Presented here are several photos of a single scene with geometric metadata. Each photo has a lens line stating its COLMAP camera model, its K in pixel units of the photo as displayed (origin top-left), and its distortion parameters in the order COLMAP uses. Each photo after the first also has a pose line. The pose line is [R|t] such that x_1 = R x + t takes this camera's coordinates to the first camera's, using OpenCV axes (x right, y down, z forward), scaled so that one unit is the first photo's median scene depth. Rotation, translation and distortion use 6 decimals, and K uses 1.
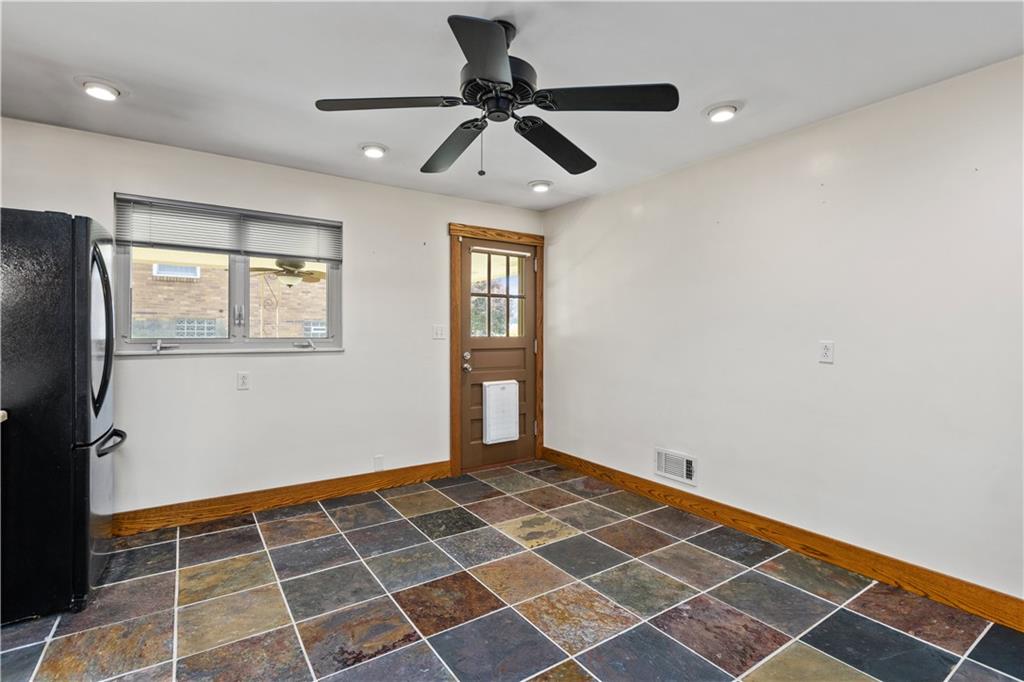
lens RADIAL K [[475.0, 0, 510.9], [0, 475.0, 337.4], [0, 0, 1]] dist [0.001673, 0.000226]
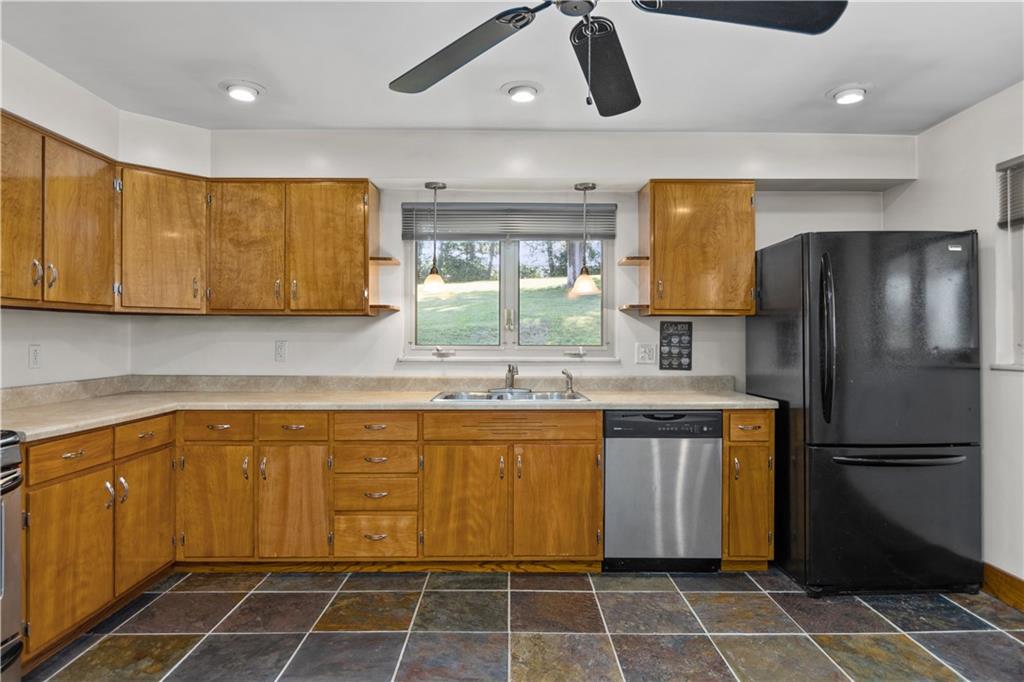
lens RADIAL K [[629.5, 0, 513.4], [0, 629.5, 339.0], [0, 0, 1]] dist [-0.000153, 0.000071]
pose [[-0.558620, -0.000894, -0.829423, 0.587755], [-0.006879, 0.999970, 0.003556, -0.010901], [0.829395, 0.007692, -0.558609, 1.101290]]
